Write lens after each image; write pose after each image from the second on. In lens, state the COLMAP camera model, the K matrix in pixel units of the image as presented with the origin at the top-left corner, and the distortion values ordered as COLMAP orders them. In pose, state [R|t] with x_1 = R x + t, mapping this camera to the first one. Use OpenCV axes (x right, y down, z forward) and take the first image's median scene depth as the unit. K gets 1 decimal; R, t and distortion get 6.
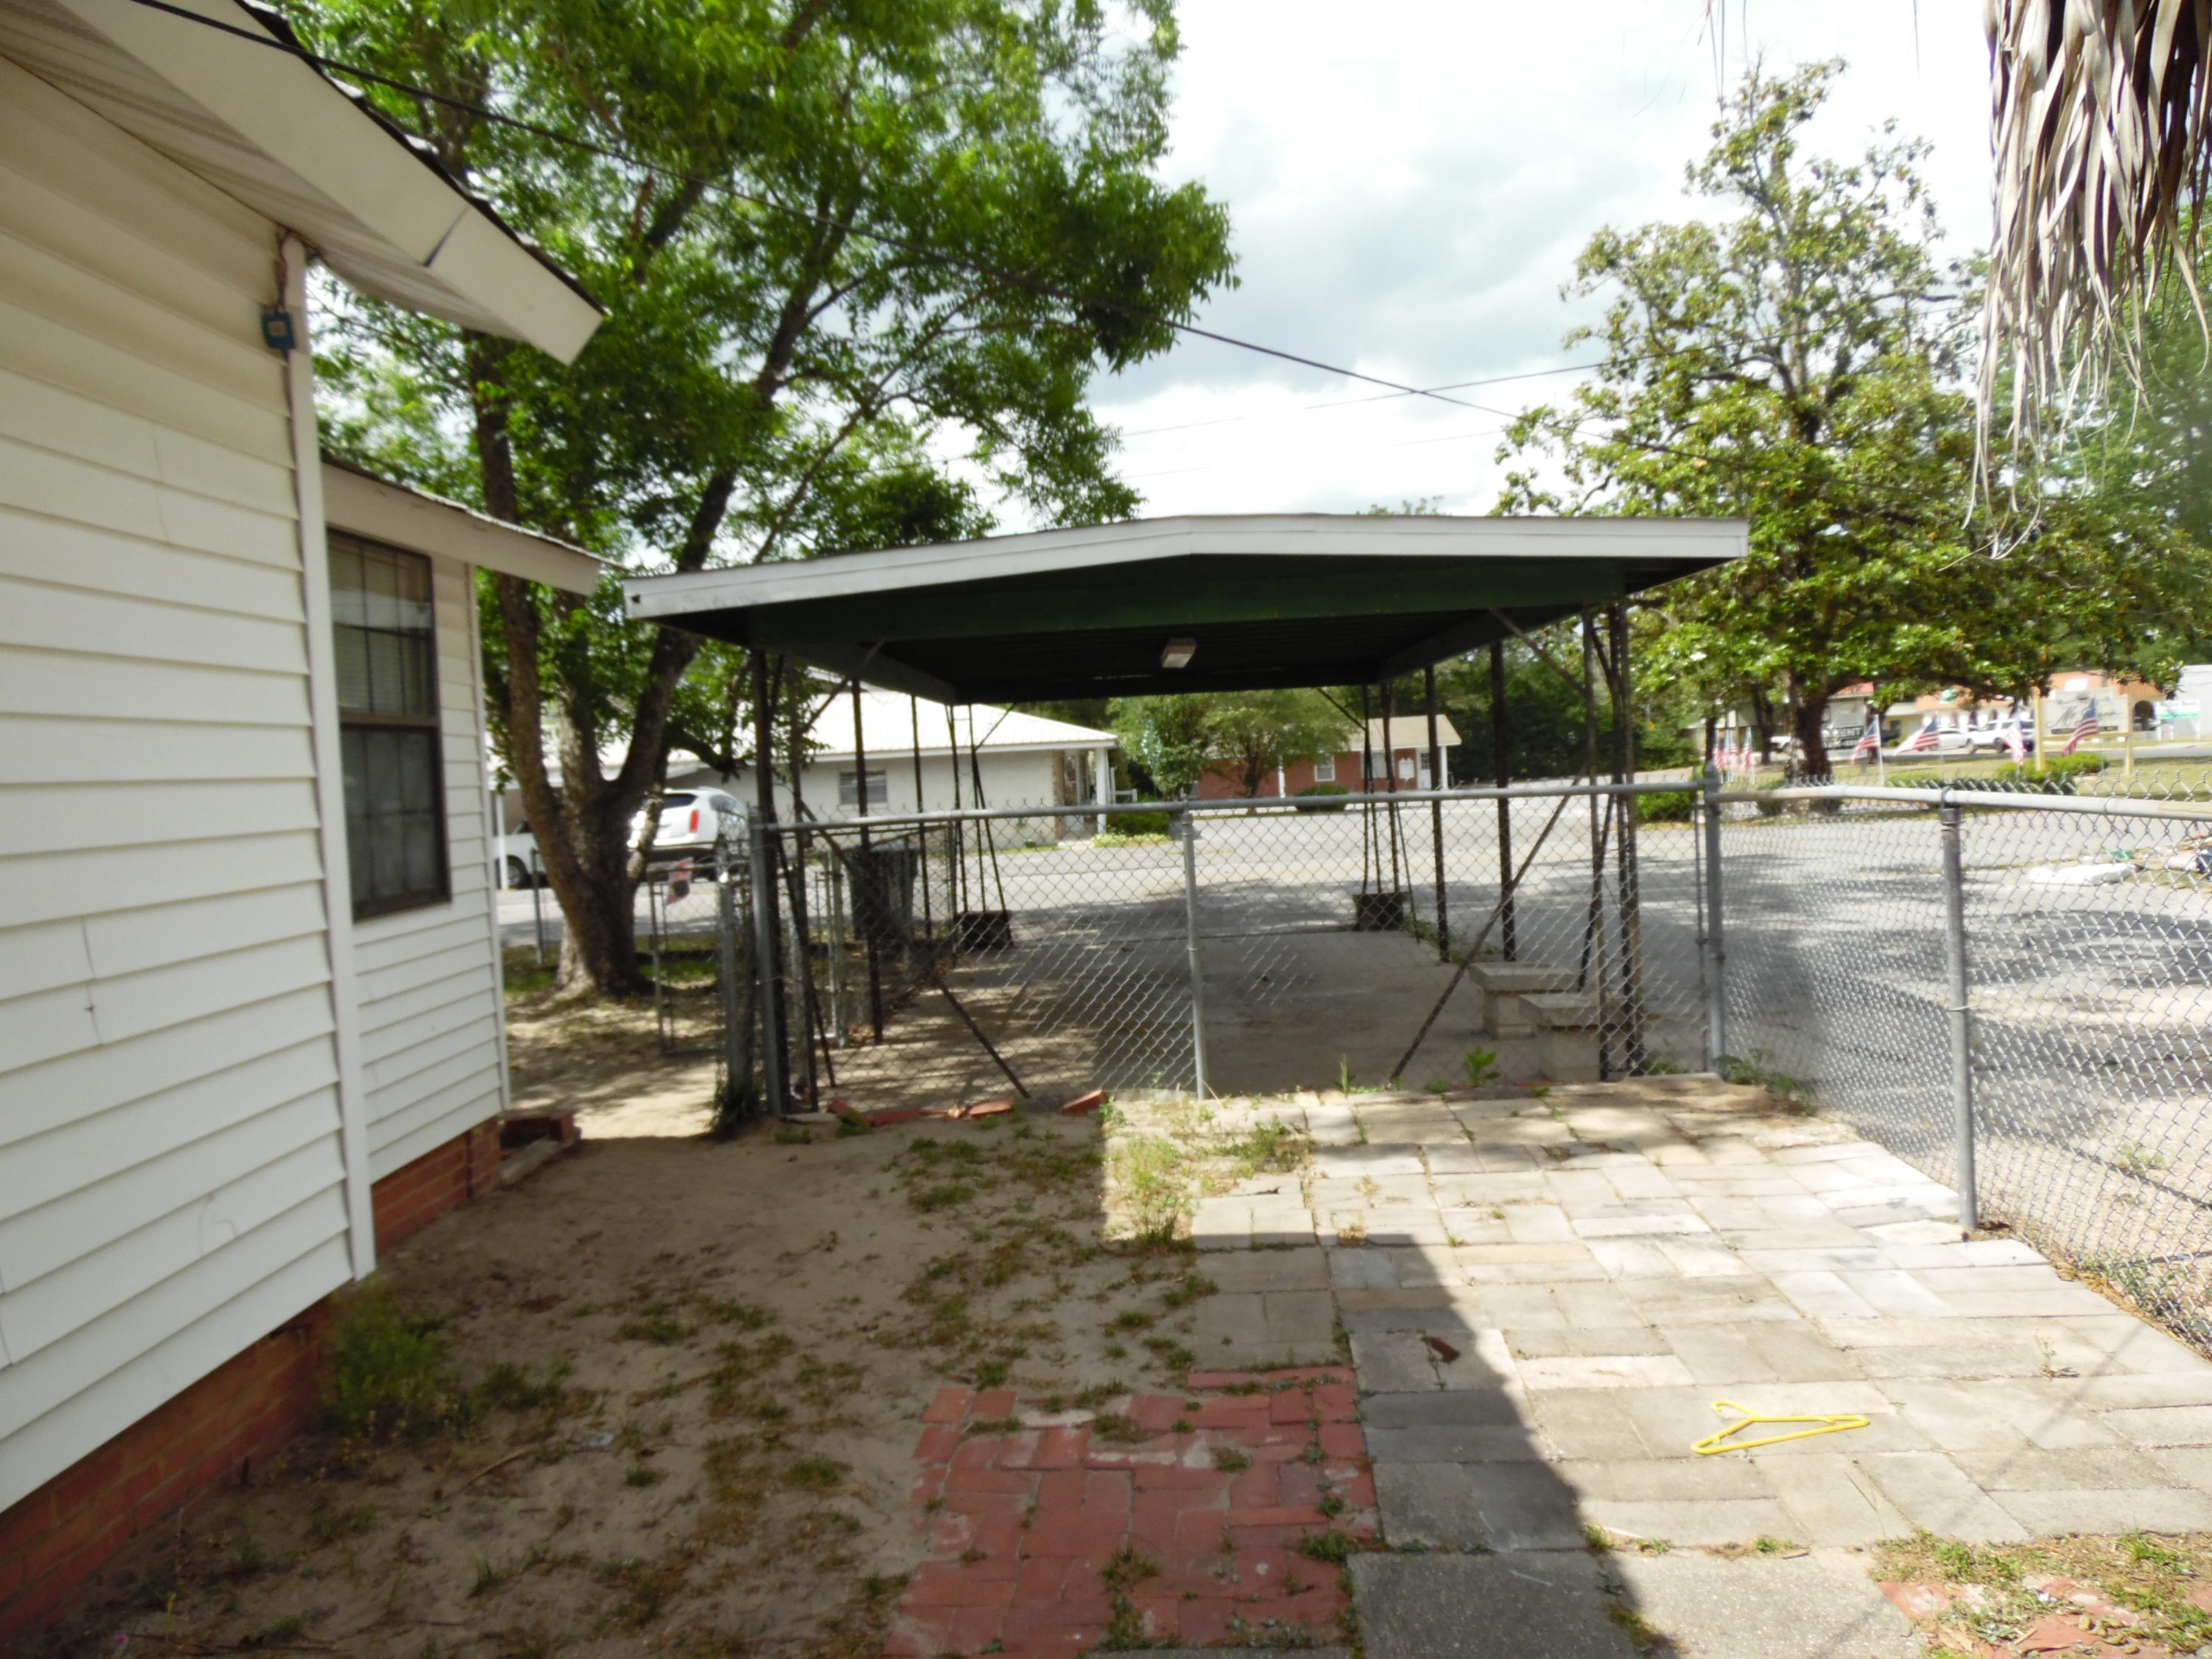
lens RADIAL K [[1609.5, 0, 1106.0], [0, 1609.5, 829.5], [0, 0, 1]] dist [-0.000028, -0.000079]
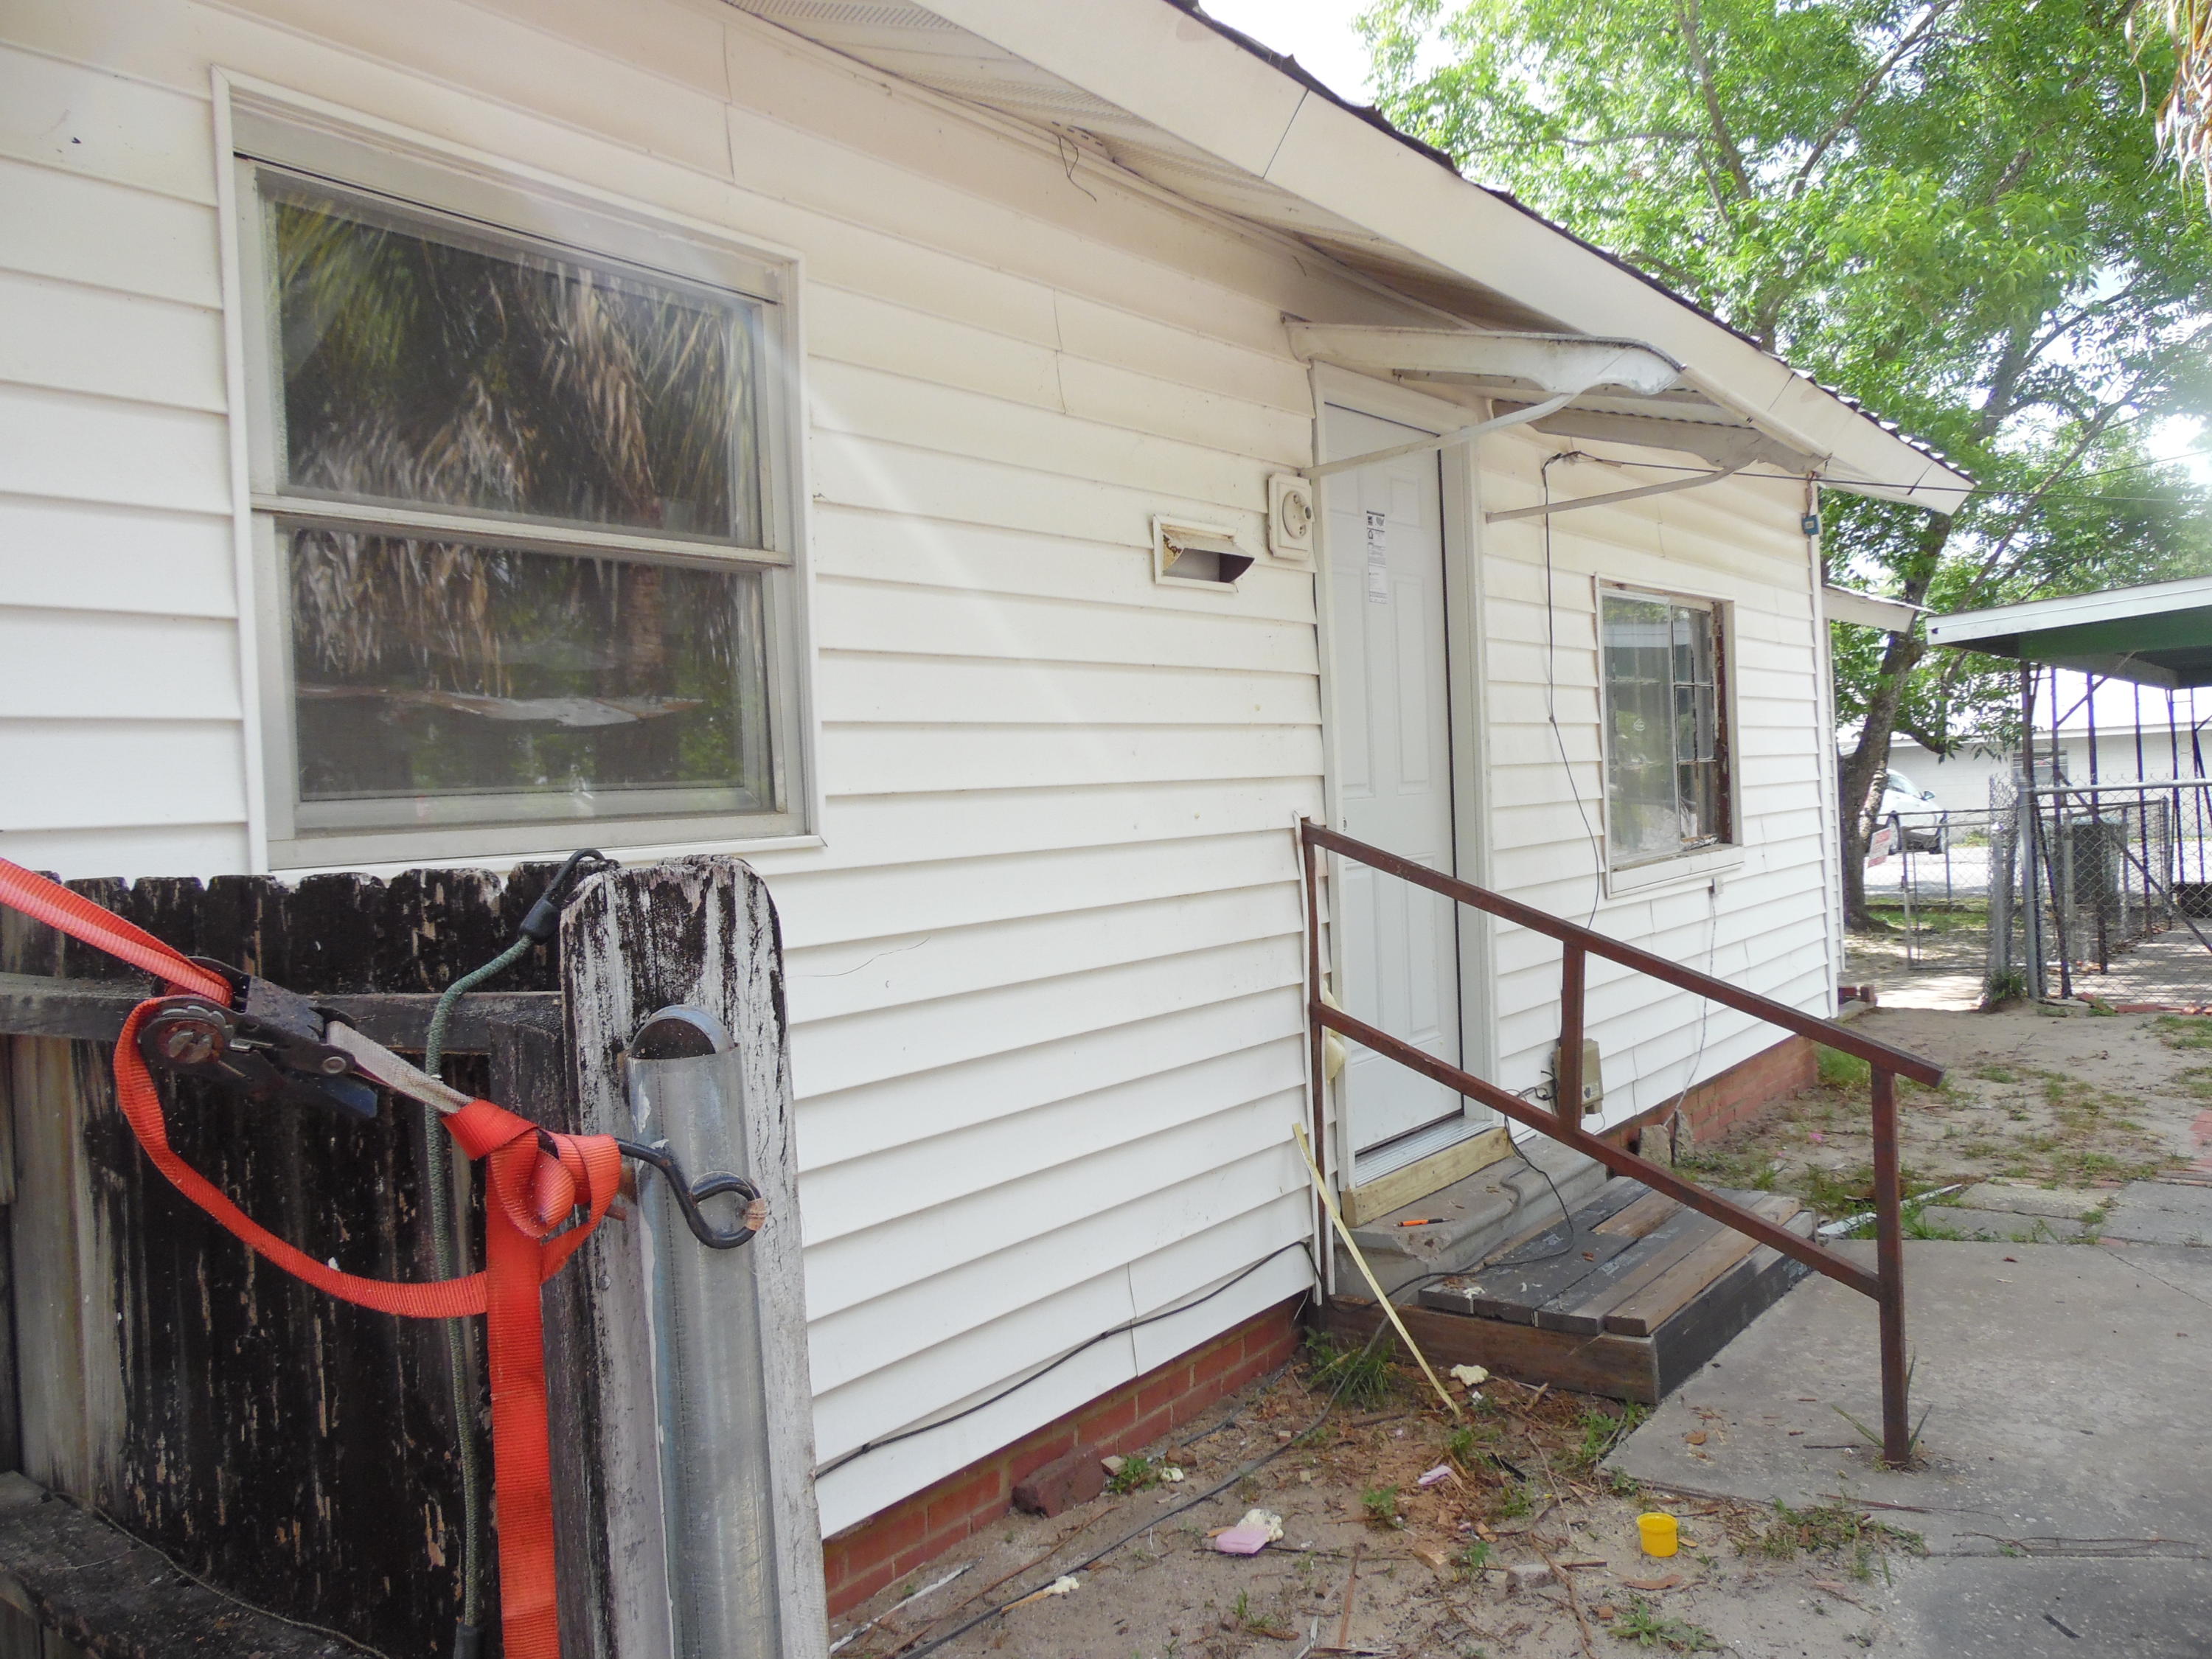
lens RADIAL K [[1609.5, 0, 1106.0], [0, 1609.5, 829.5], [0, 0, 1]] dist [-0.000028, -0.000079]
pose [[0.788027, 0.022473, -0.615230, 0.006432], [-0.016545, 0.999746, 0.015327, 0.011771], [0.615418, -0.001899, 0.788198, -0.284086]]
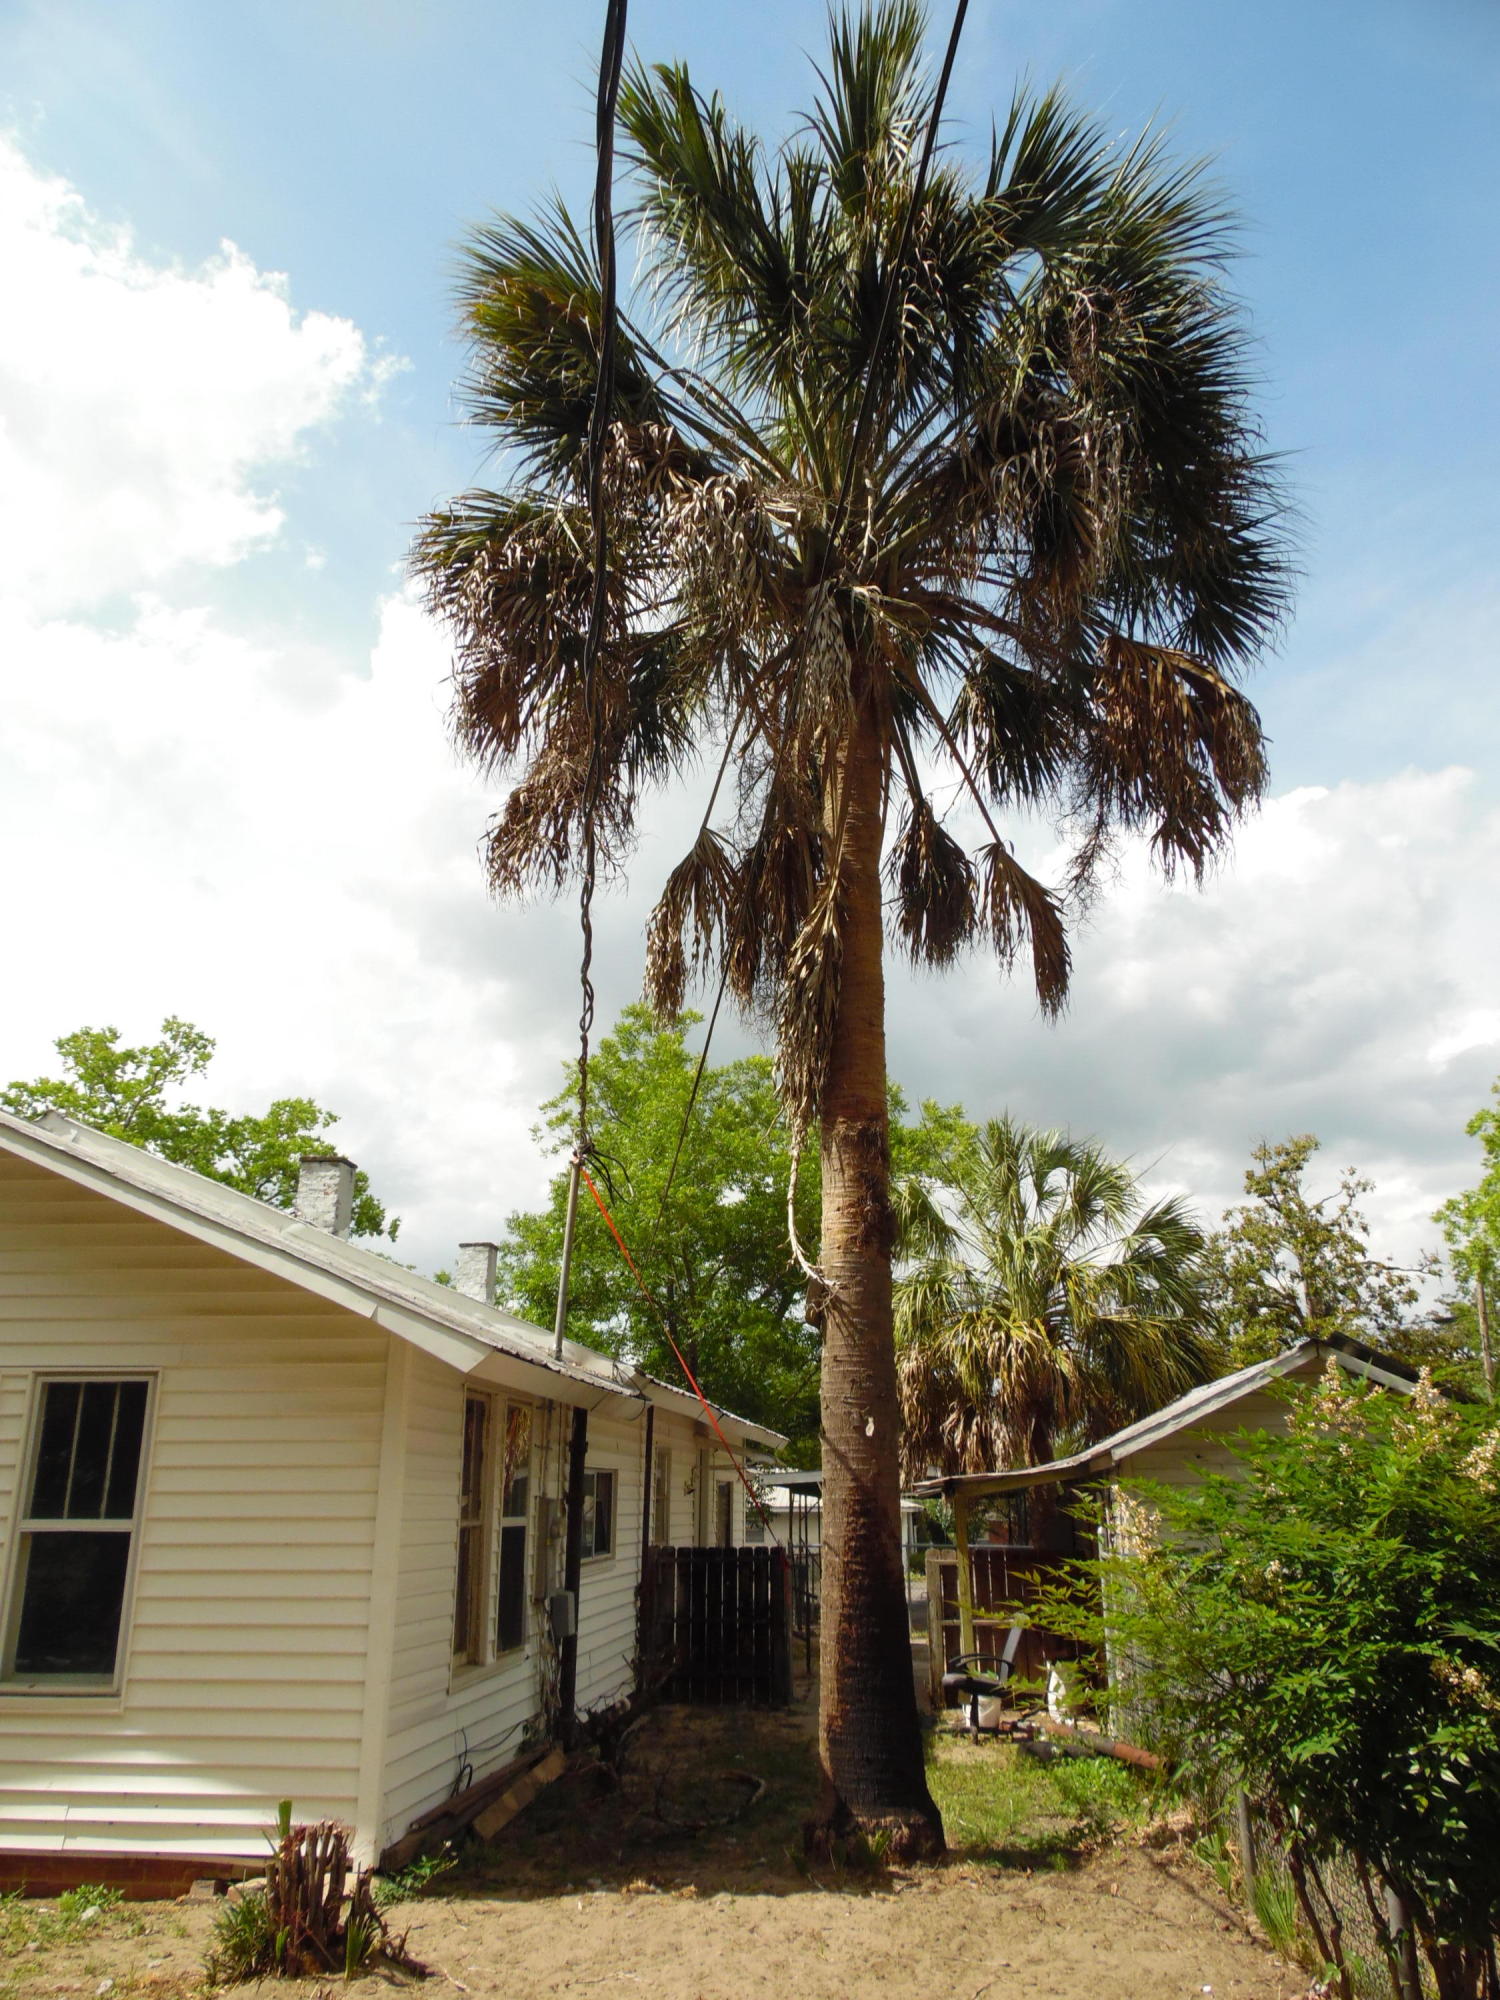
lens RADIAL K [[1518.9, 0, 752.3], [0, 1518.9, 1026.3], [0, 0, 1]] dist [-0.003057, 0.053623]
pose [[0.992743, 0.015818, -0.119213, 0.050381], [-0.055615, 0.939322, -0.338497, 0.034329], [0.106625, 0.342671, 0.933385, -1.357998]]
